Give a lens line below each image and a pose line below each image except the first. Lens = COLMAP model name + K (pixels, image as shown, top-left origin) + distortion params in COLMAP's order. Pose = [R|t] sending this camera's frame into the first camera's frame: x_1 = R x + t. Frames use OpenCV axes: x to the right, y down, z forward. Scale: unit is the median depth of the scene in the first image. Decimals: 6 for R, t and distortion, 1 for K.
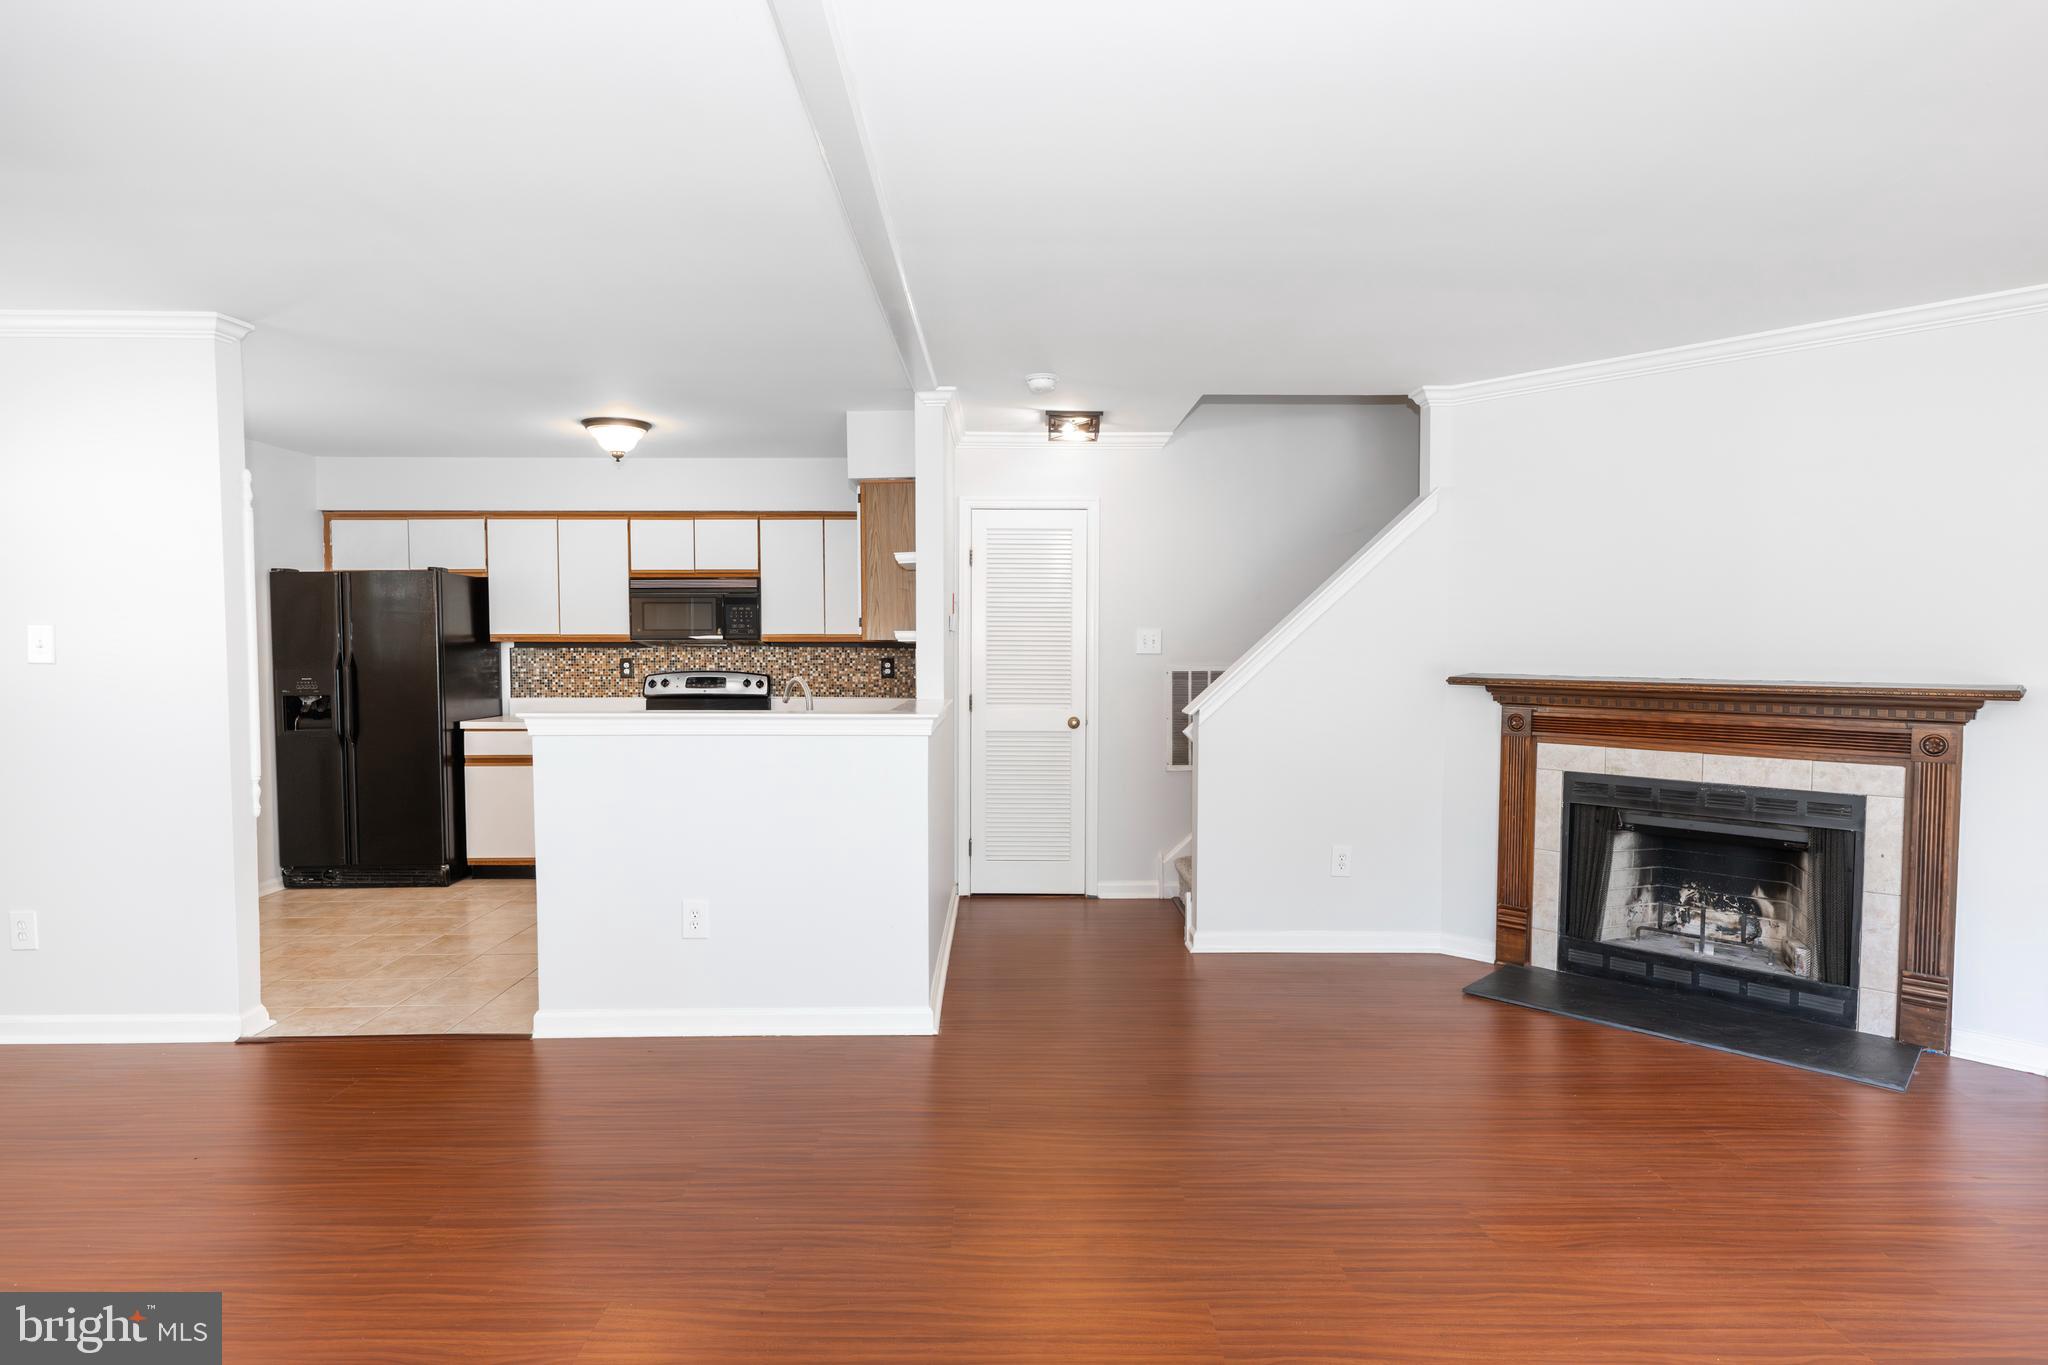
lens RADIAL K [[1079.3, 0, 1019.2], [0, 1079.3, 686.6], [0, 0, 1]] dist [-0.000544, -0.001638]
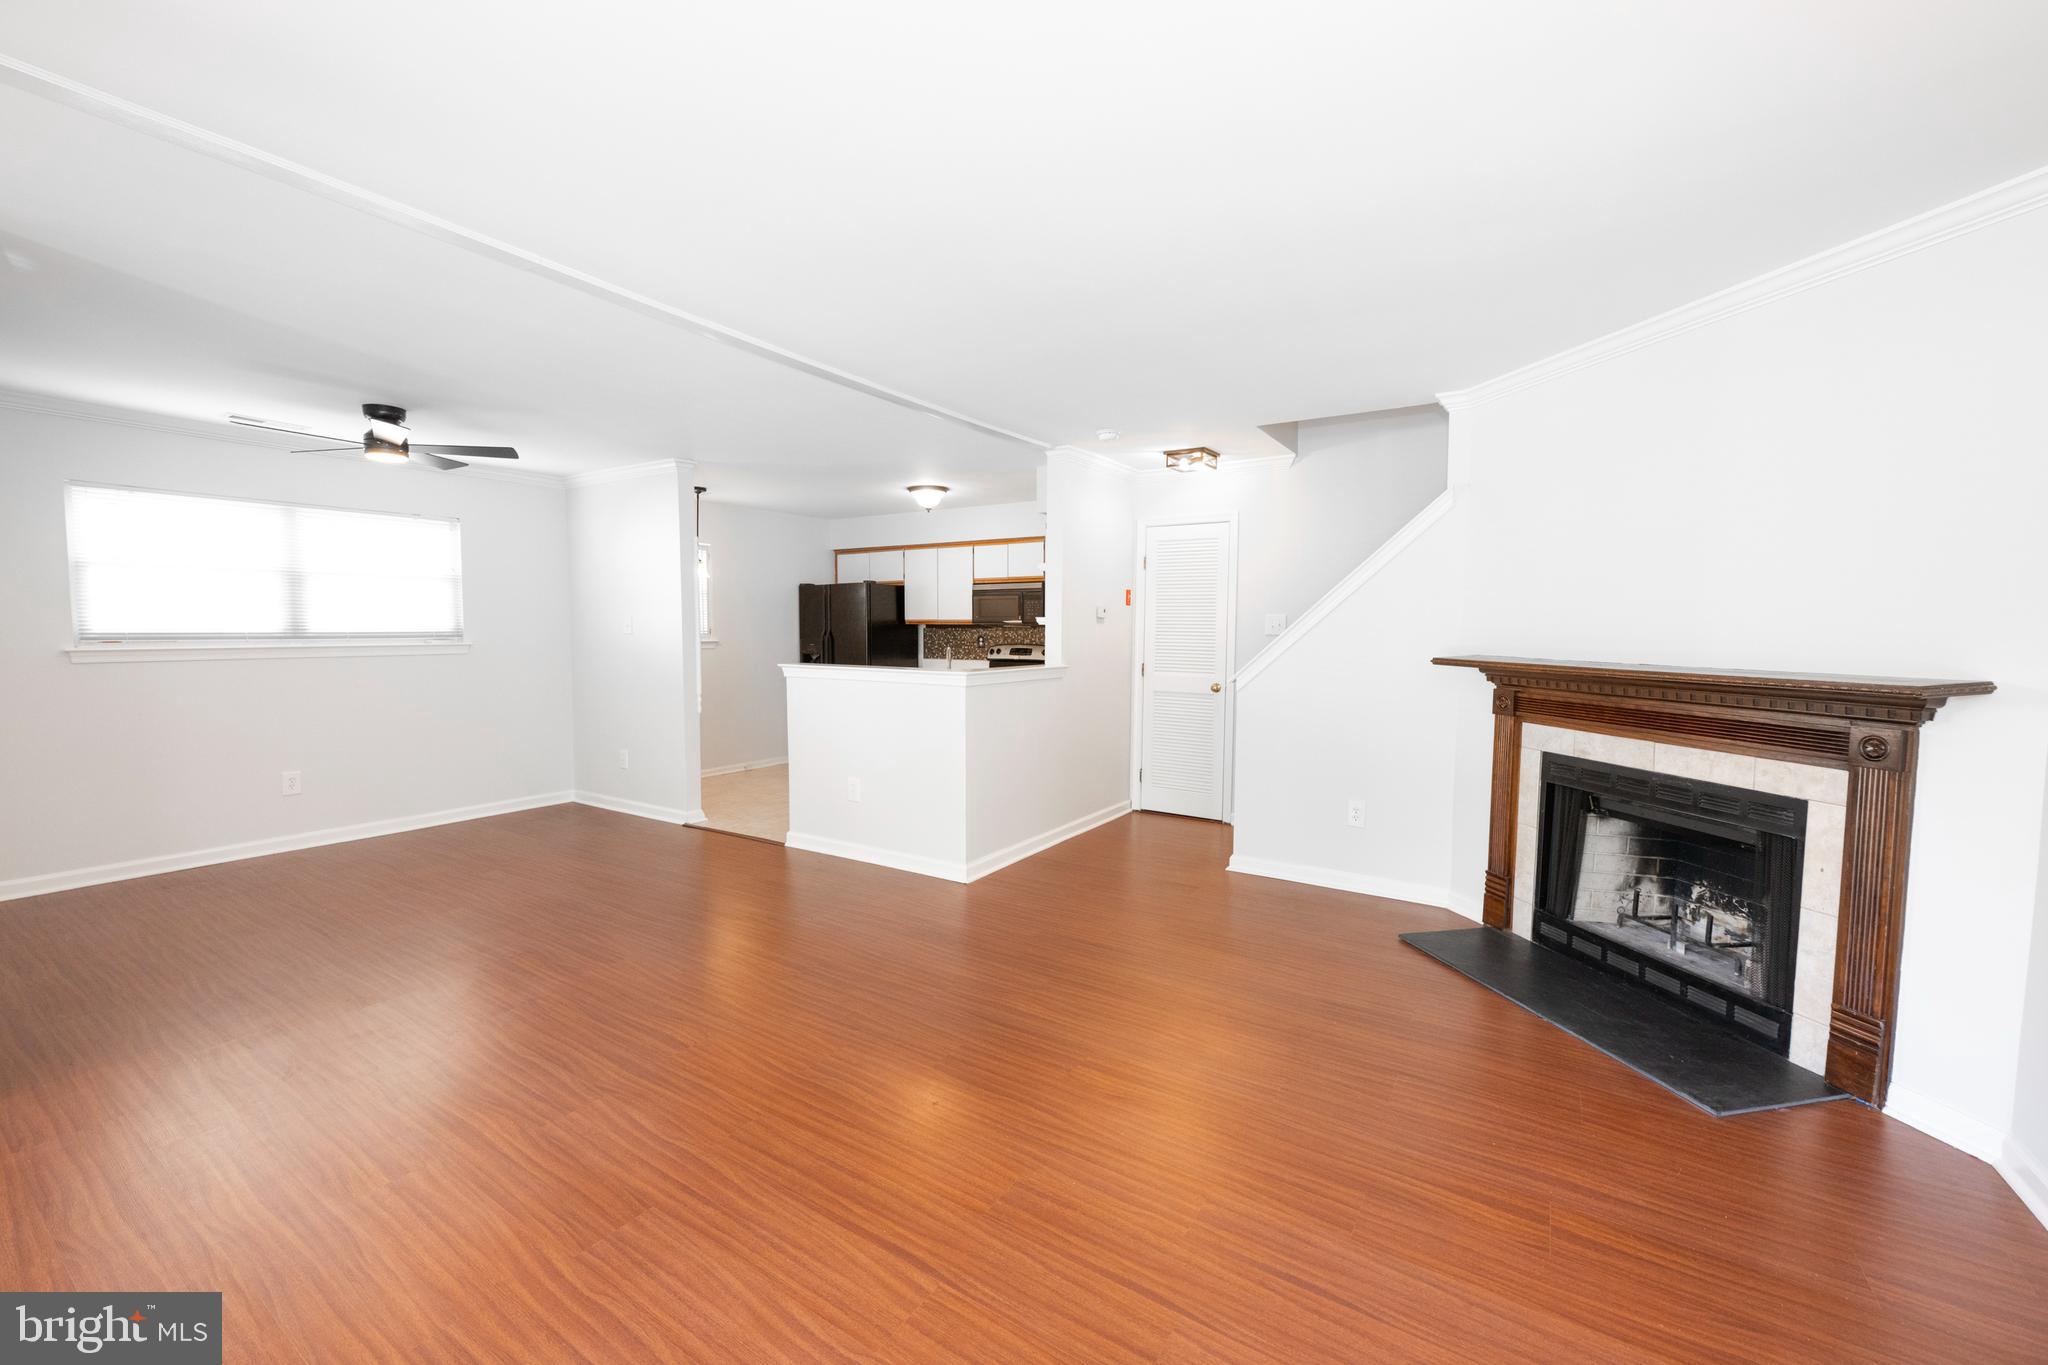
lens RADIAL K [[815.0, 0, 1024.8], [0, 815.0, 675.9], [0, 0, 1]] dist [-0.002545, 0.000023]
pose [[0.836479, 0.036706, -0.546768, 0.471624], [-0.025617, 0.999283, 0.027894, -0.002532], [0.547399, -0.009326, 0.836820, 0.069048]]
